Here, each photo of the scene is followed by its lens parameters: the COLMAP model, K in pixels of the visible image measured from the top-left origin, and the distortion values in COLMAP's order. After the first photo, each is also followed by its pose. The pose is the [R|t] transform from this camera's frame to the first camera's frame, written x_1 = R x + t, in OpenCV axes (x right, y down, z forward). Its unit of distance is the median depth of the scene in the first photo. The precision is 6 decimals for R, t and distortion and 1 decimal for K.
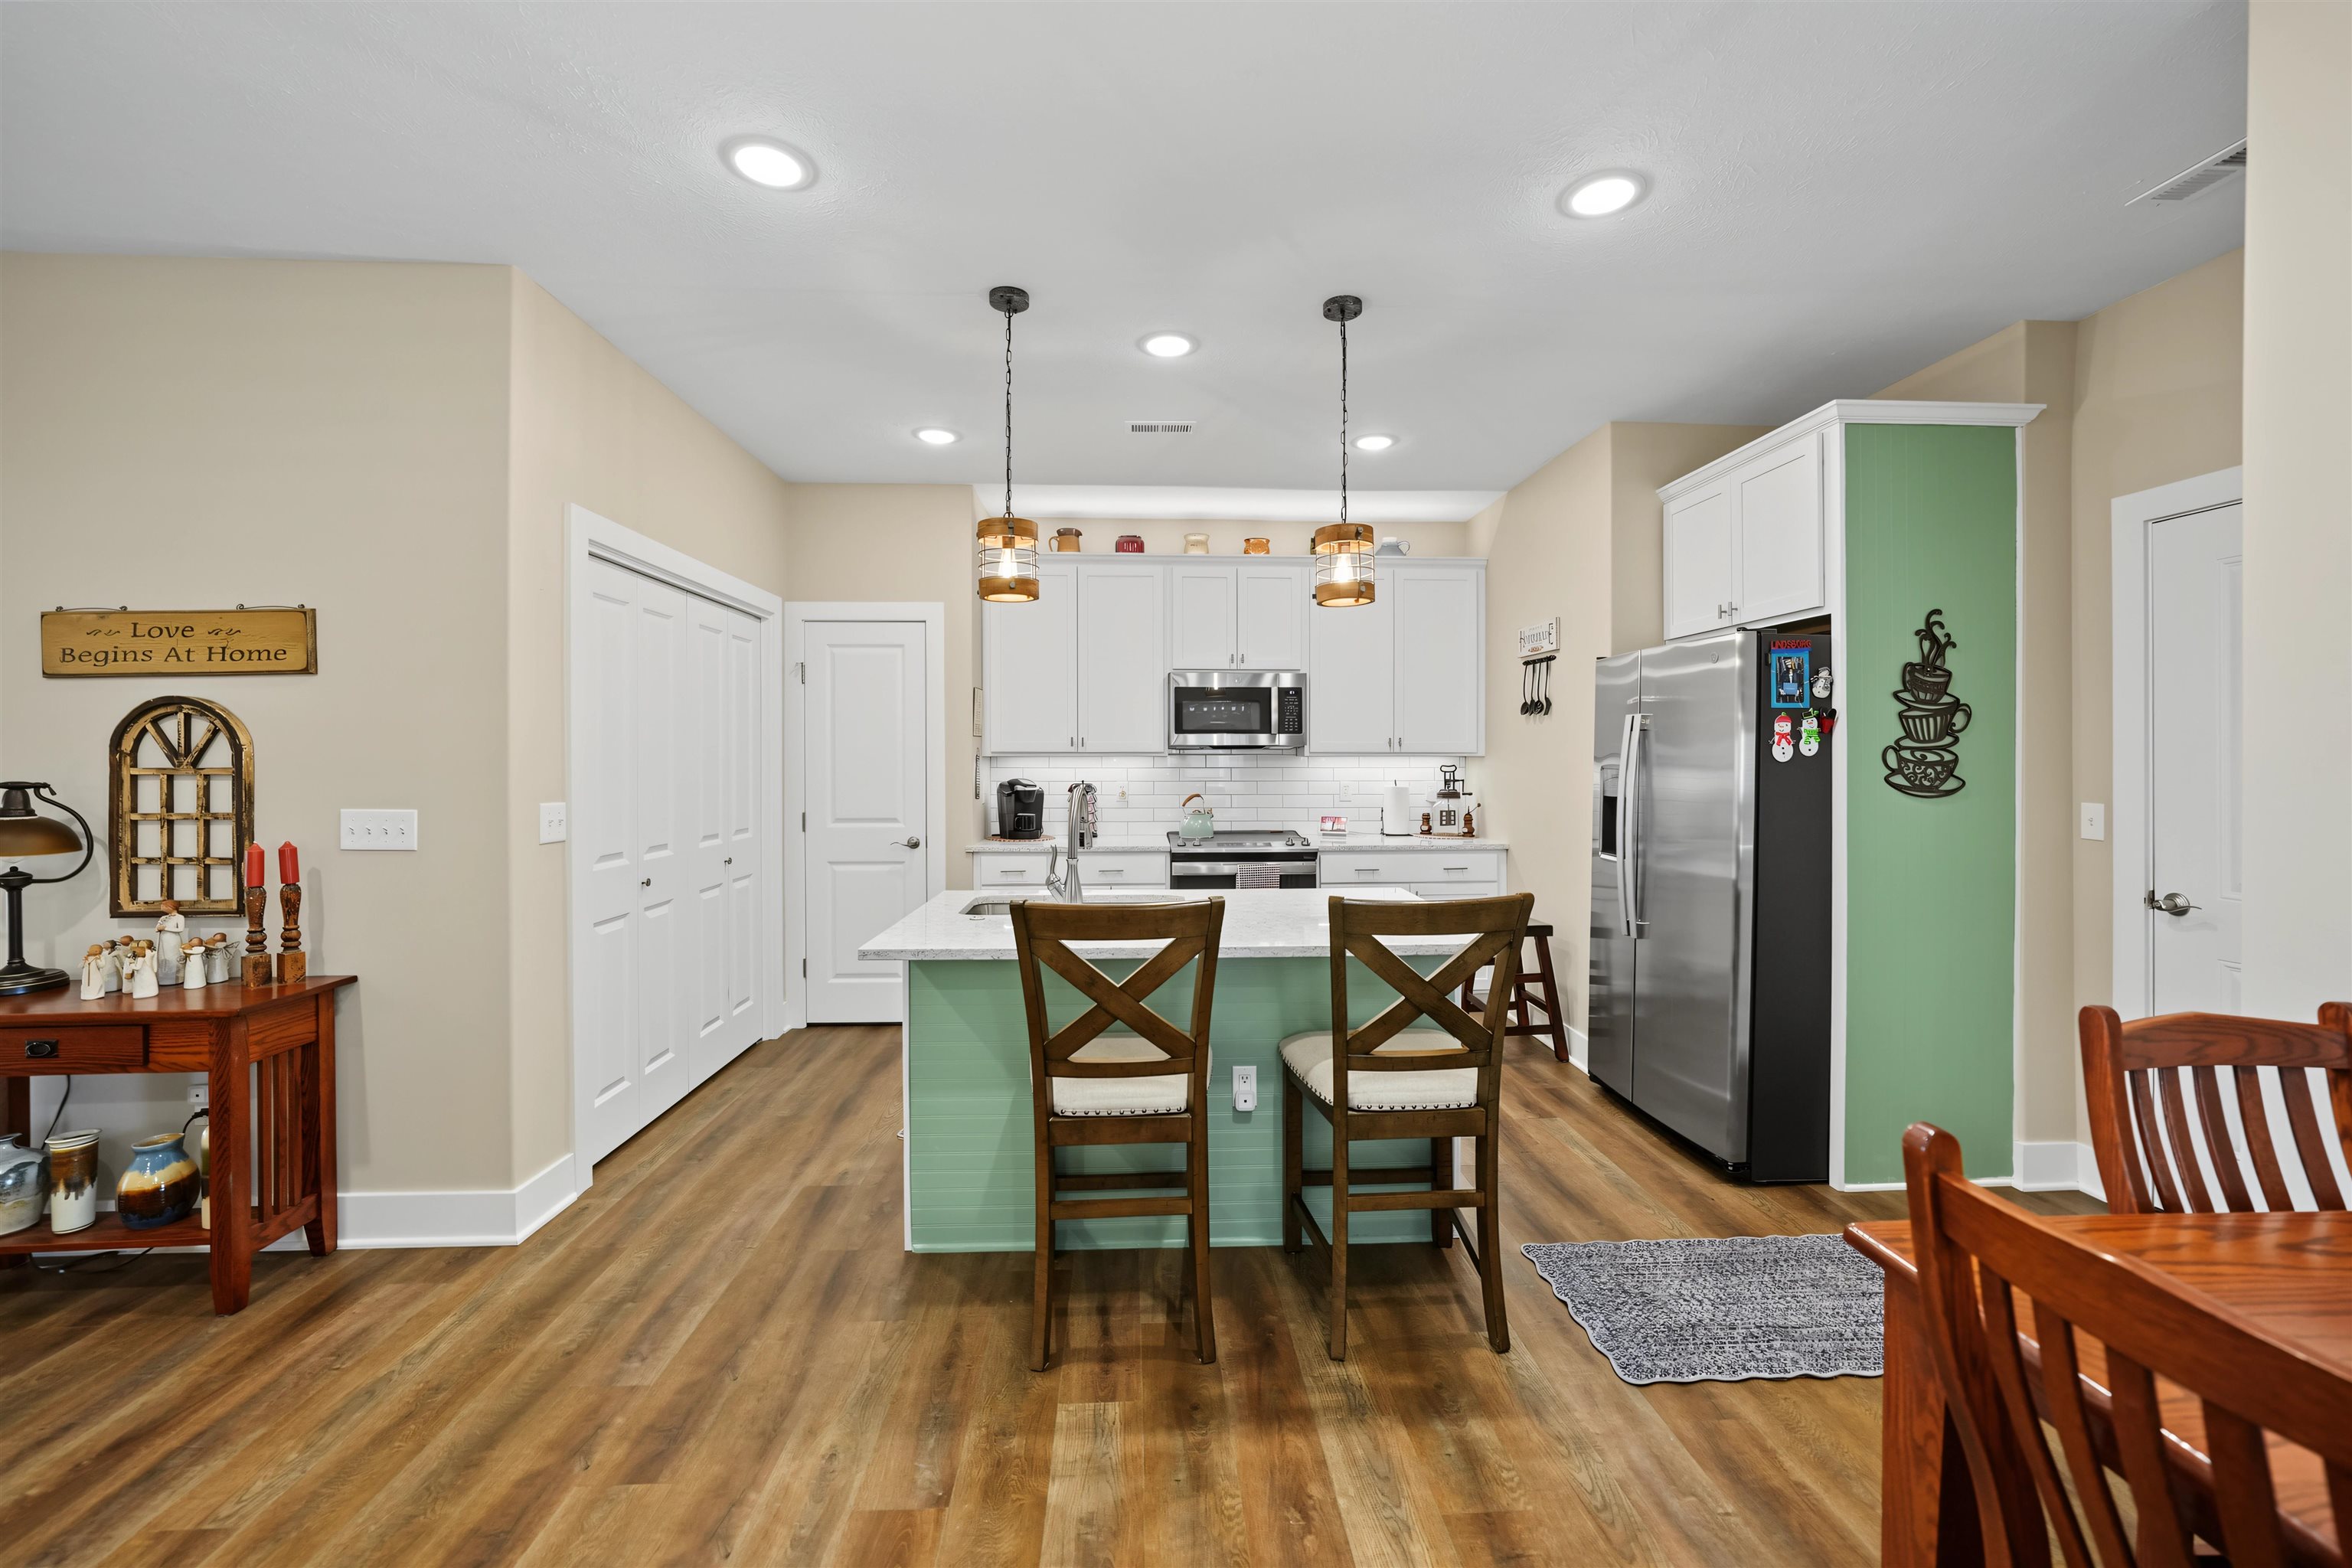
lens RADIAL K [[912.7, 0, 1177.7], [0, 912.7, 767.2], [0, 0, 1]] dist [-0.025694, 0.008121]
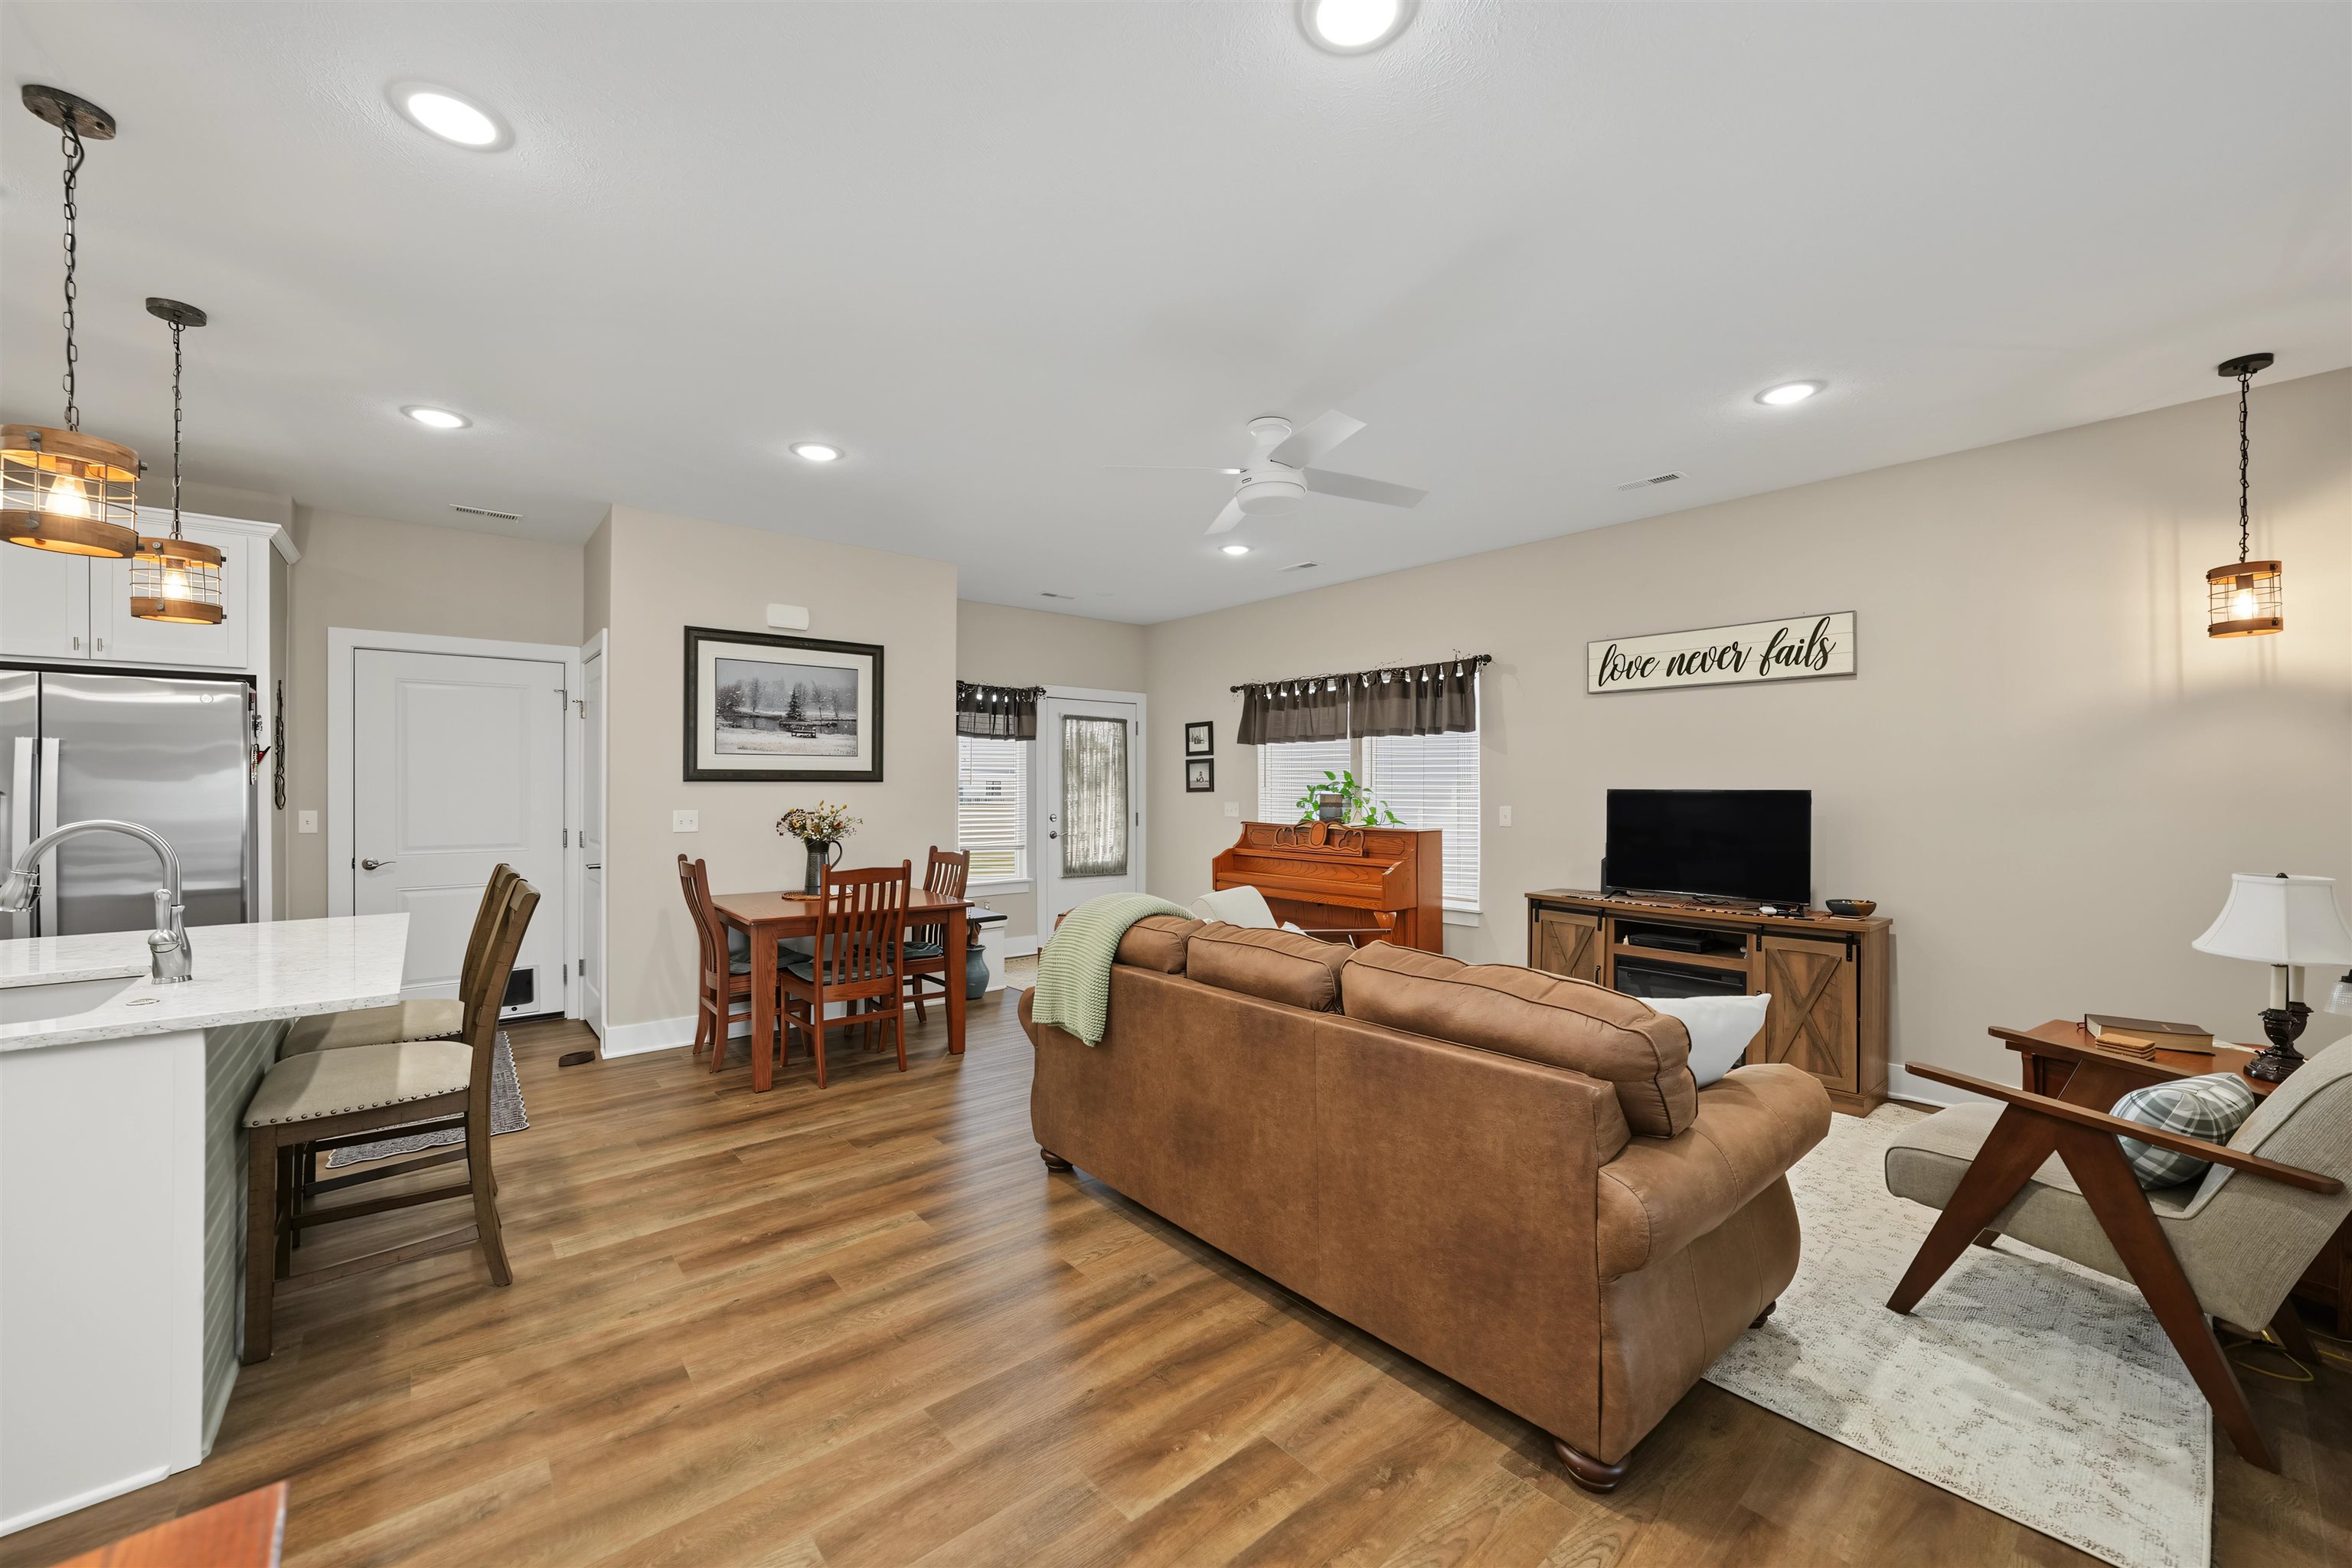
lens RADIAL K [[892.4, 0, 1186.6], [0, 892.4, 784.9], [0, 0, 1]] dist [-0.021391, 0.005756]
pose [[-0.609025, -0.000080, 0.793151, -1.343997], [0.009125, 0.999933, 0.007107, -0.001943], [-0.793099, 0.011566, -0.608983, 0.805404]]
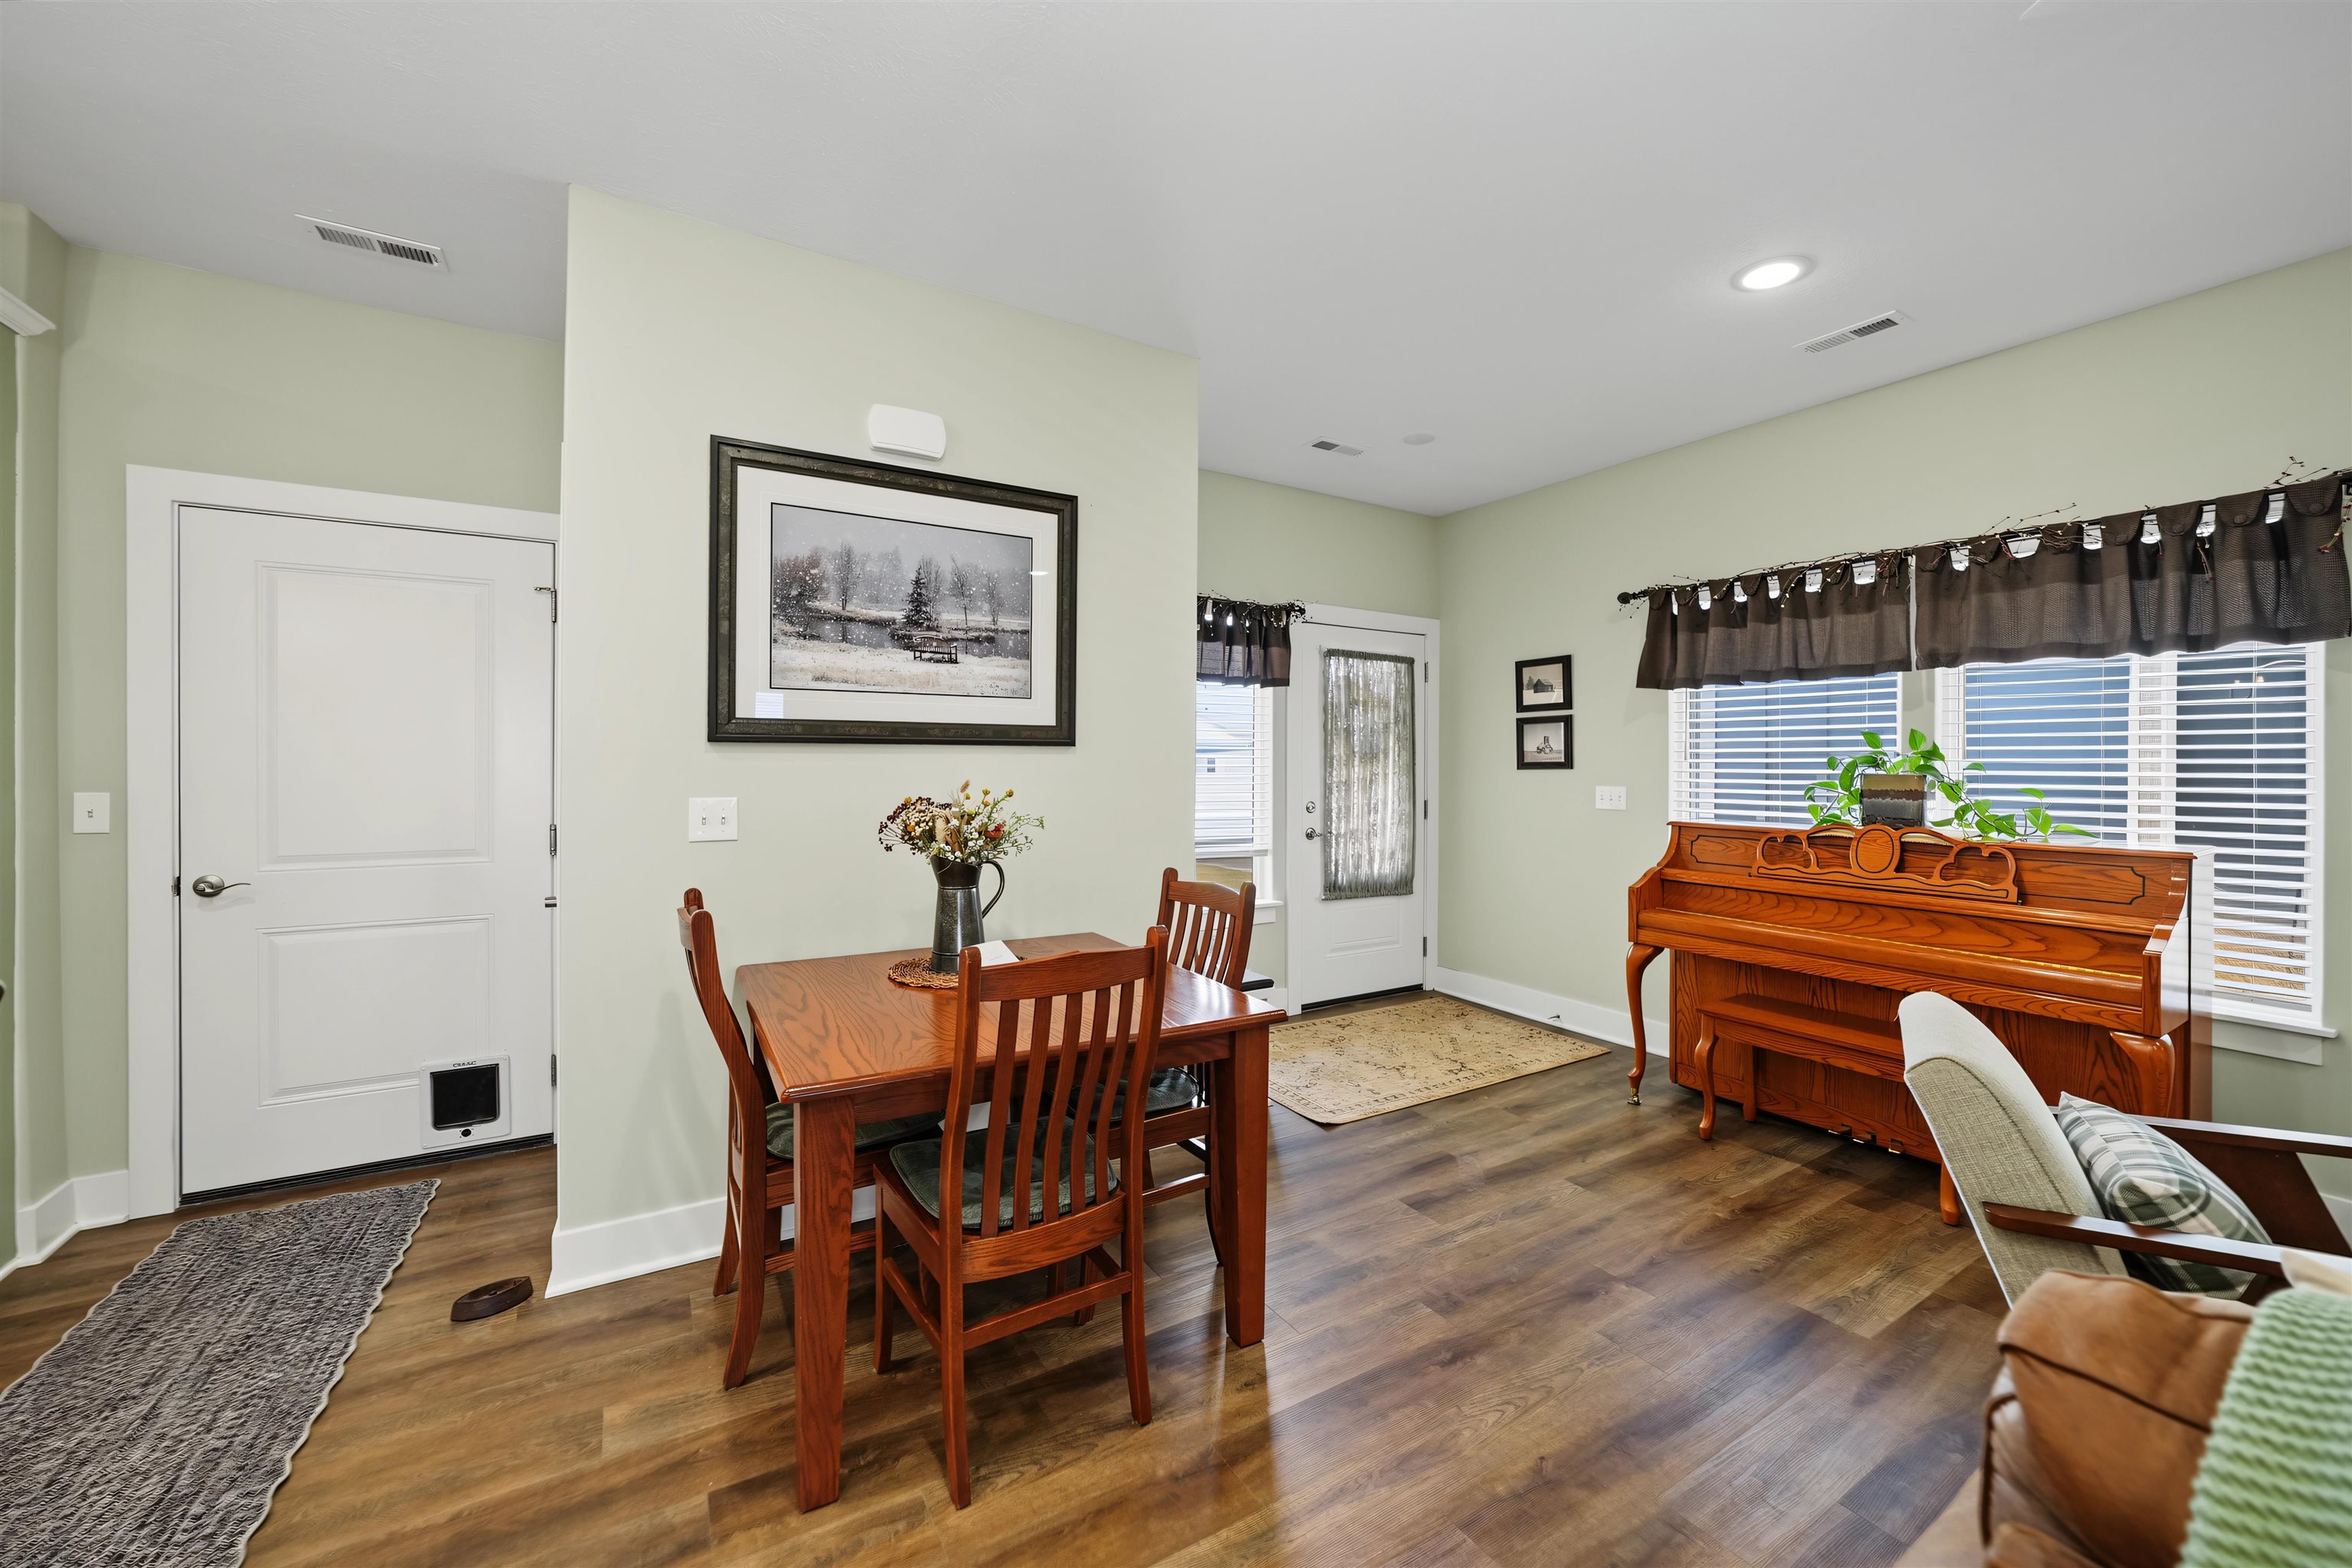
lens RADIAL K [[901.4, 0, 1187.4], [0, 901.4, 760.8], [0, 0, 1]] dist [-0.022844, 0.000282]
pose [[-0.475098, -0.001433, 0.879932, -0.301203], [0.005733, 0.999972, 0.004725, 0.013627], [-0.879914, 0.007290, -0.475077, 0.509887]]
